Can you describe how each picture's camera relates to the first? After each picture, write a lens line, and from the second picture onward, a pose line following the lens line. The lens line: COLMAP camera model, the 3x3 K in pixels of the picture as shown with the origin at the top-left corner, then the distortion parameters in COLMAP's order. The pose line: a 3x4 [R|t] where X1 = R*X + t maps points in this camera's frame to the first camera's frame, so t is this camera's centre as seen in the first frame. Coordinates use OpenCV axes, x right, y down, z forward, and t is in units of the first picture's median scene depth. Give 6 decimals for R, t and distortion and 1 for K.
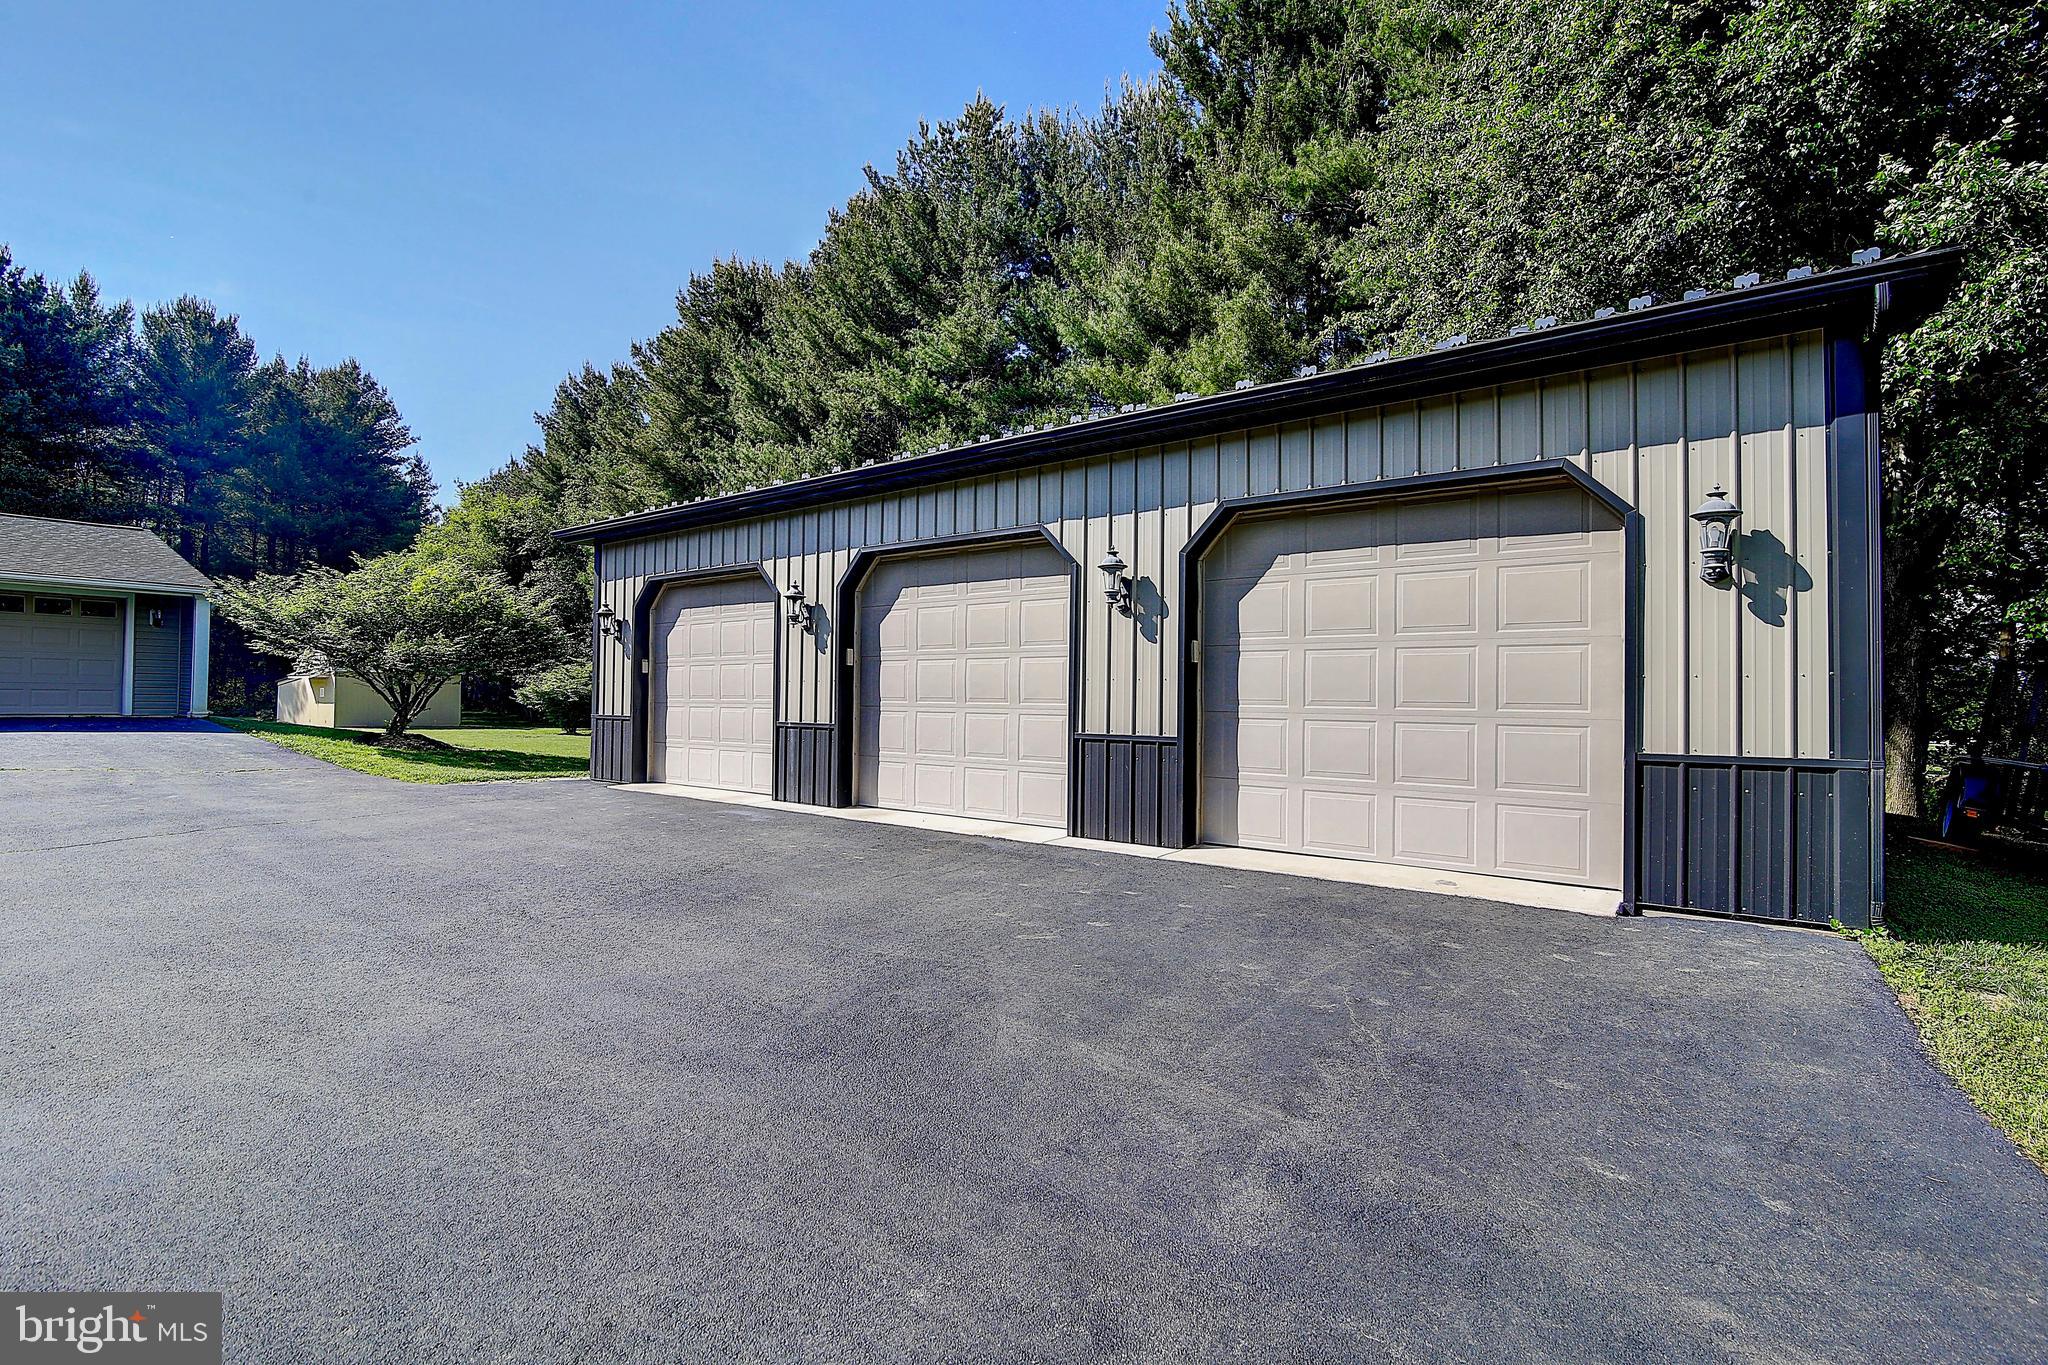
lens RADIAL K [[947.8, 0, 1027.6], [0, 947.8, 688.5], [0, 0, 1]] dist [-0.017384, 0.000055]
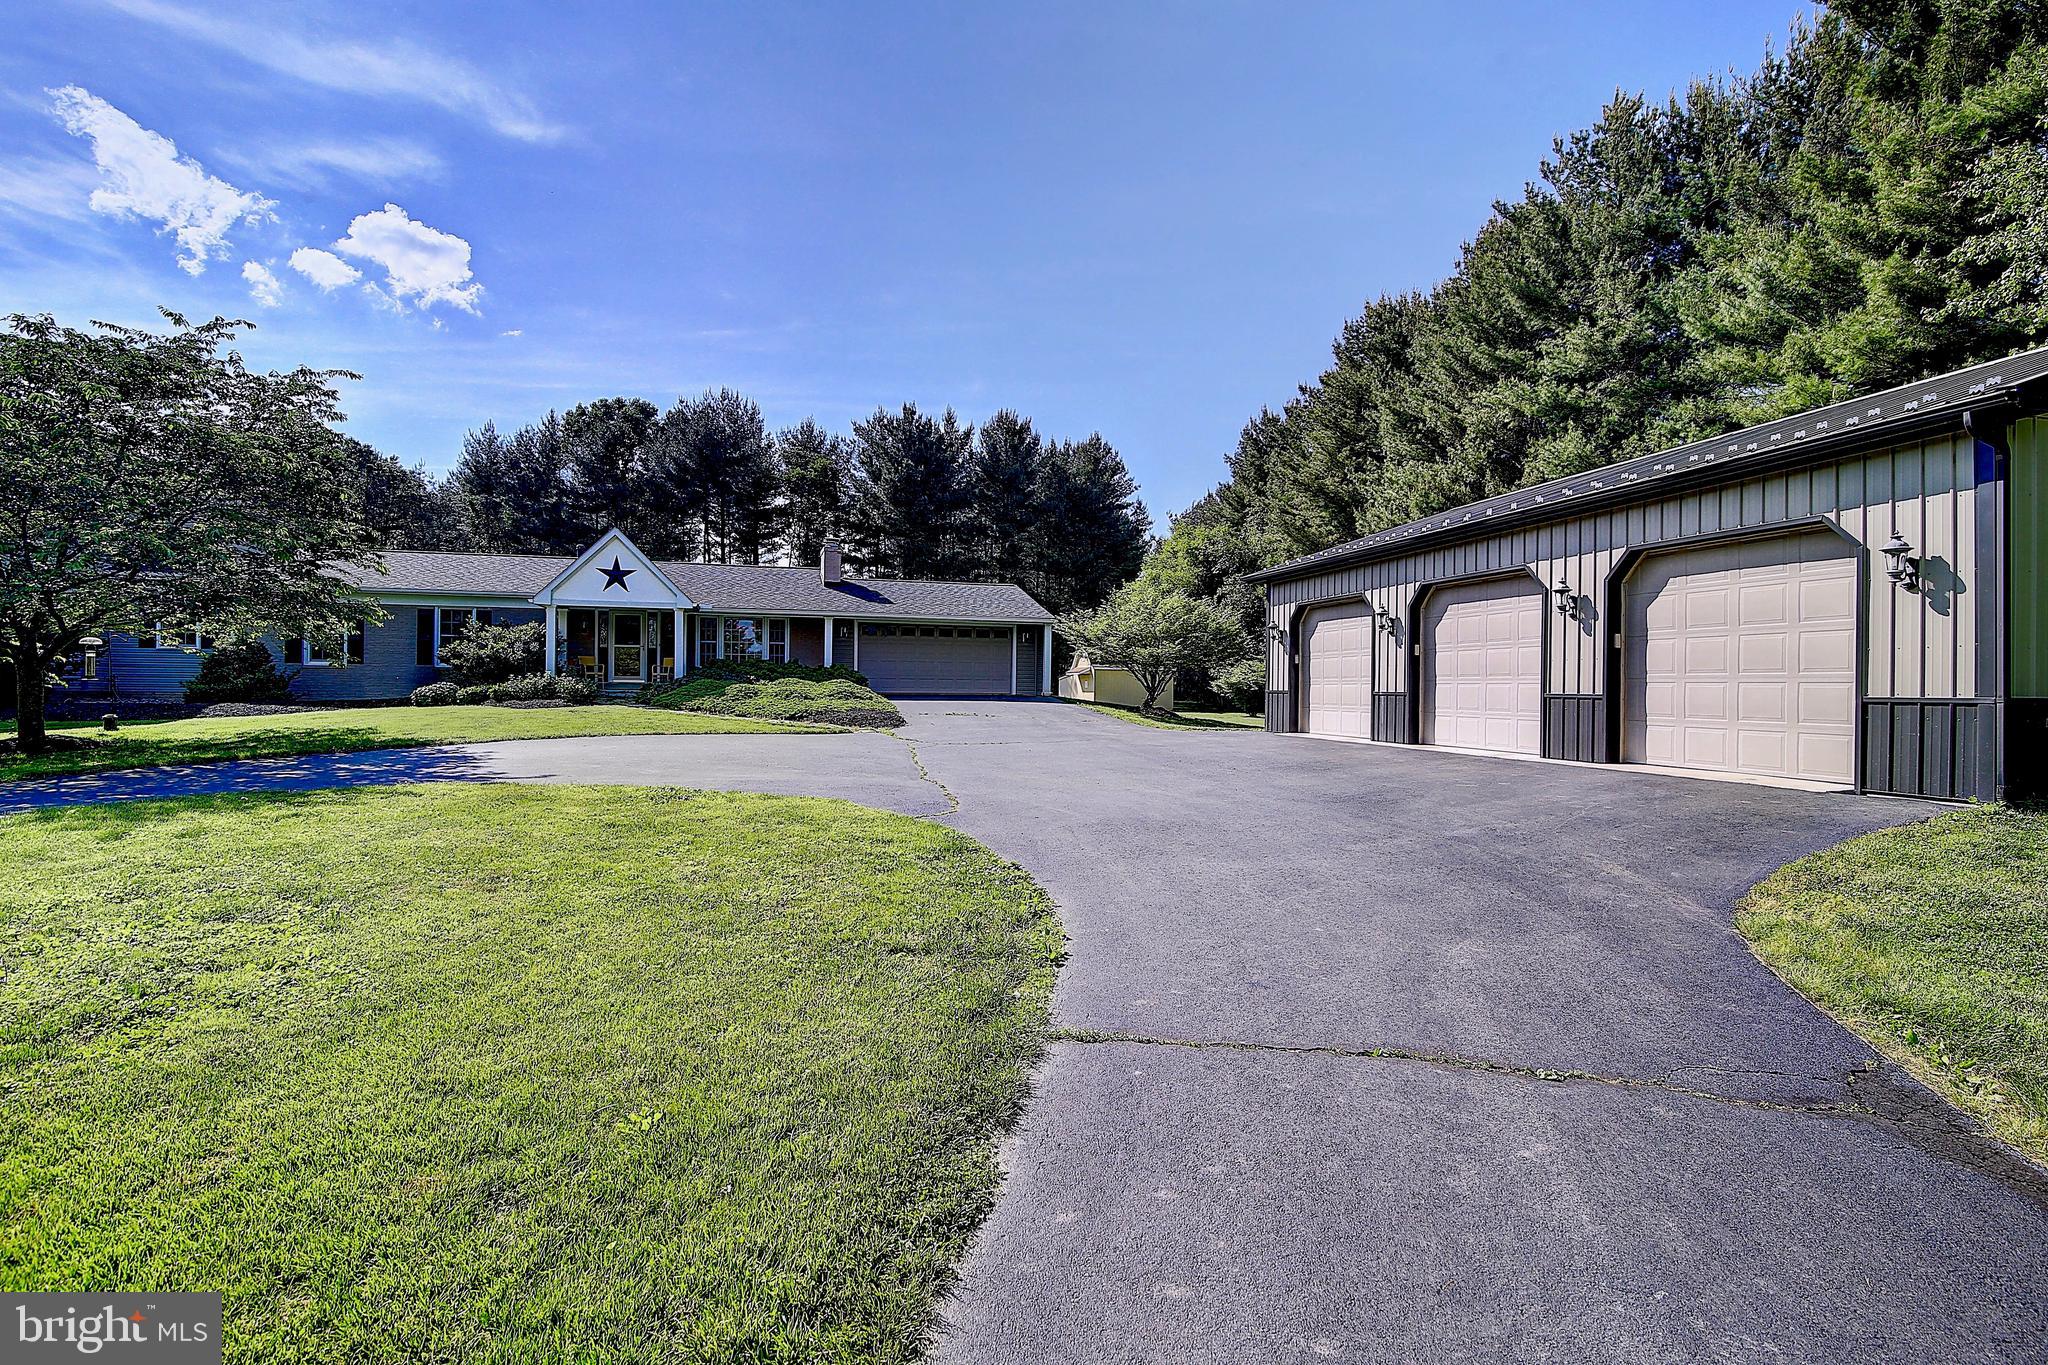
lens RADIAL K [[947.8, 0, 1027.6], [0, 947.8, 688.5], [0, 0, 1]] dist [-0.017384, 0.000055]
pose [[0.775245, -0.003200, -0.631652, 0.102062], [0.006824, 0.999971, 0.003309, 0.007231], [0.631624, -0.006875, 0.775245, -0.212792]]
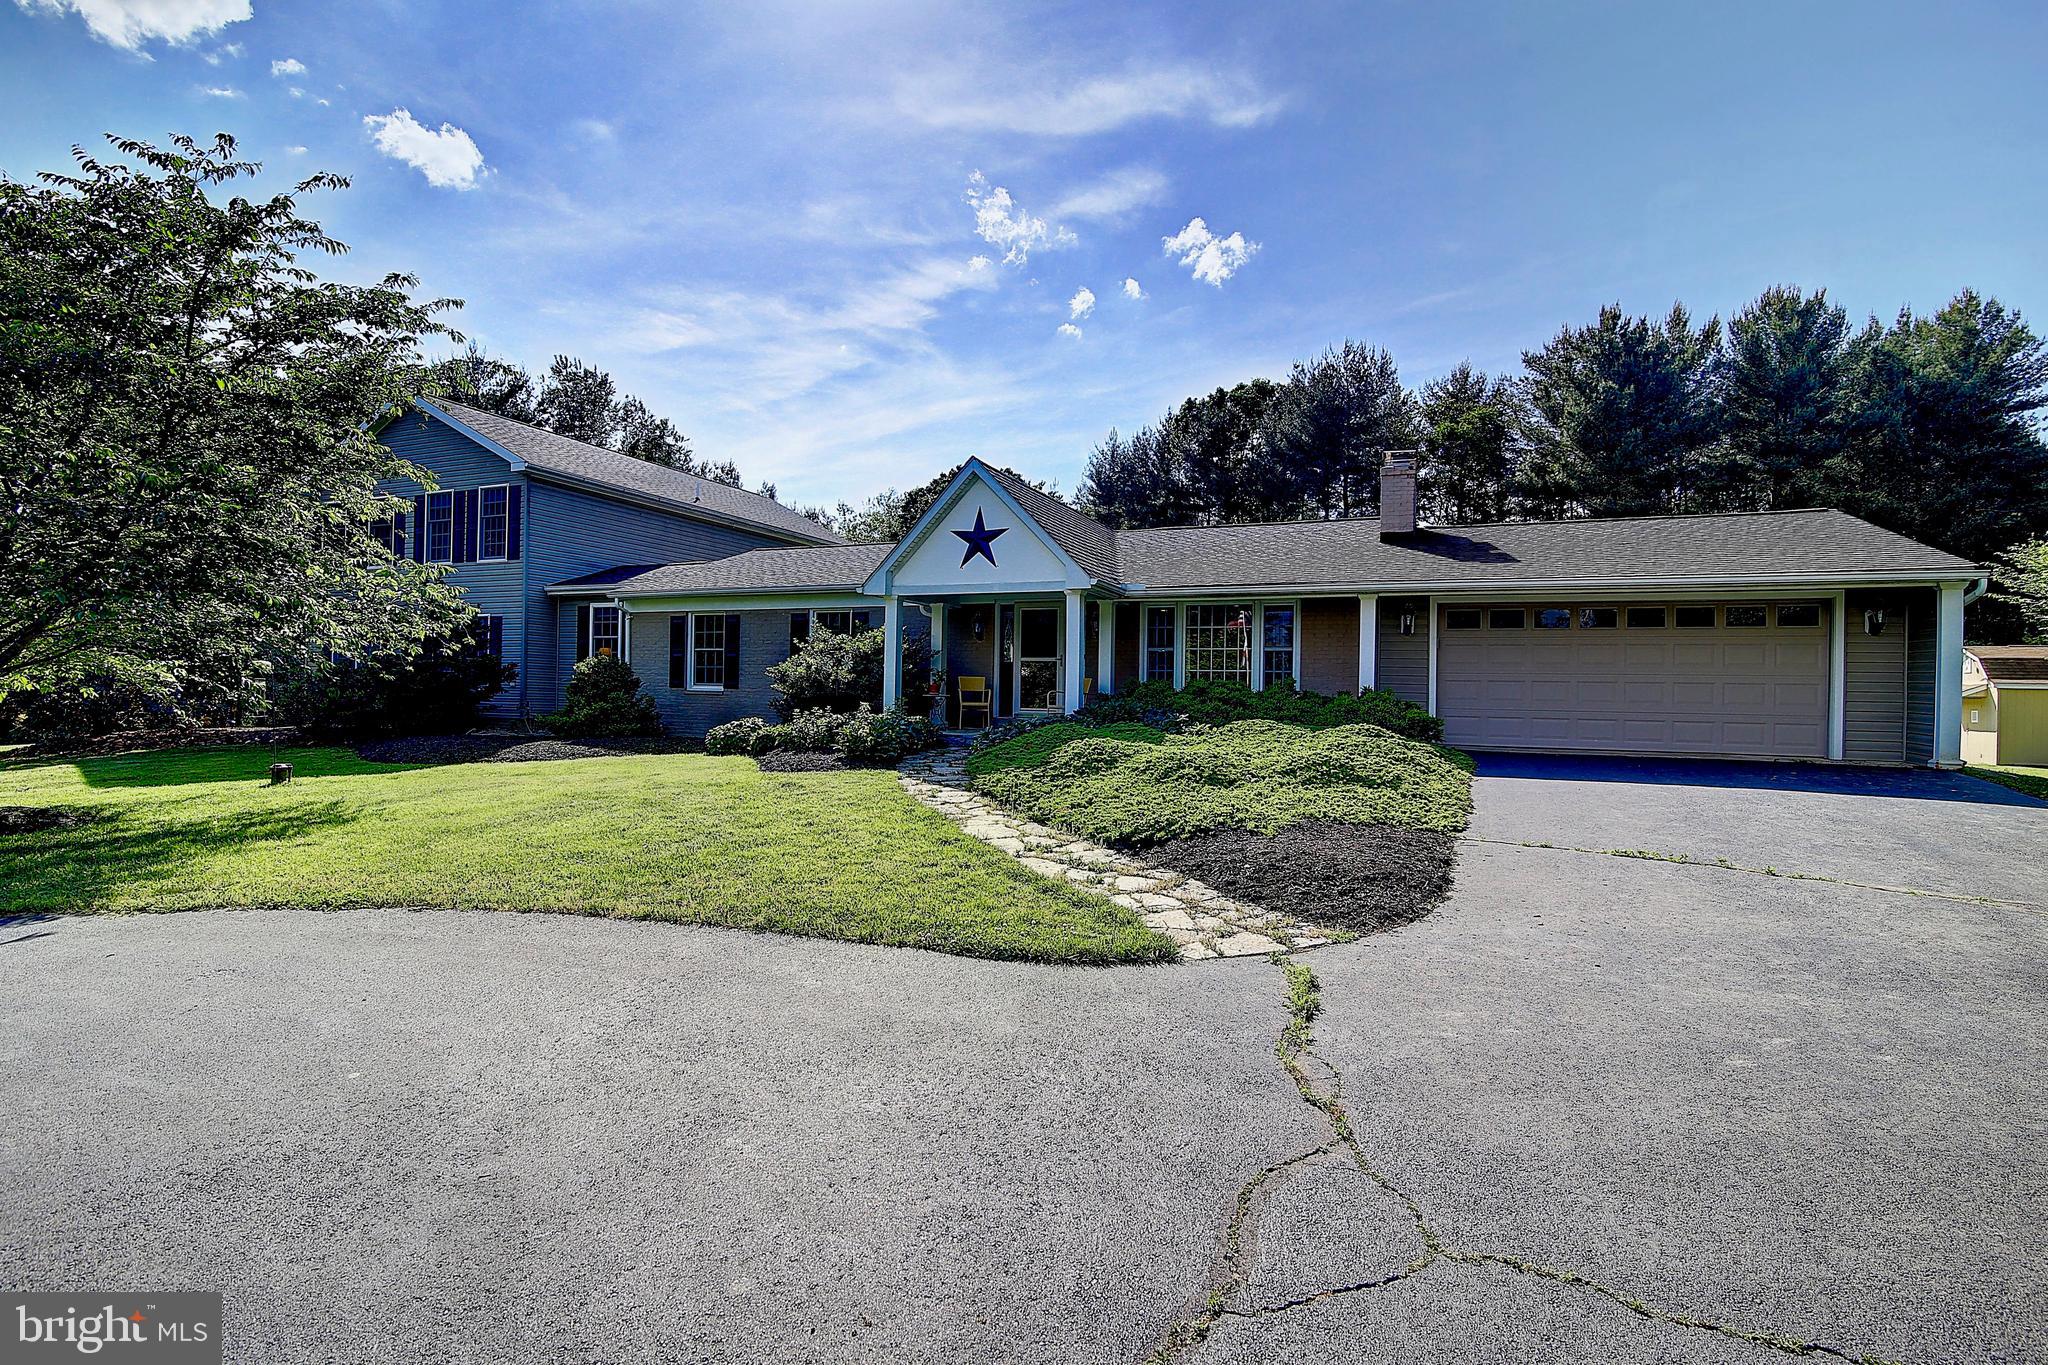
lens RADIAL K [[947.8, 0, 1027.6], [0, 947.8, 688.5], [0, 0, 1]] dist [-0.017384, 0.000055]
pose [[0.192480, -0.009370, -0.981256, -0.233534], [-0.001369, 0.999951, -0.009817, -0.011076], [0.981300, 0.003233, 0.192457, 0.153104]]
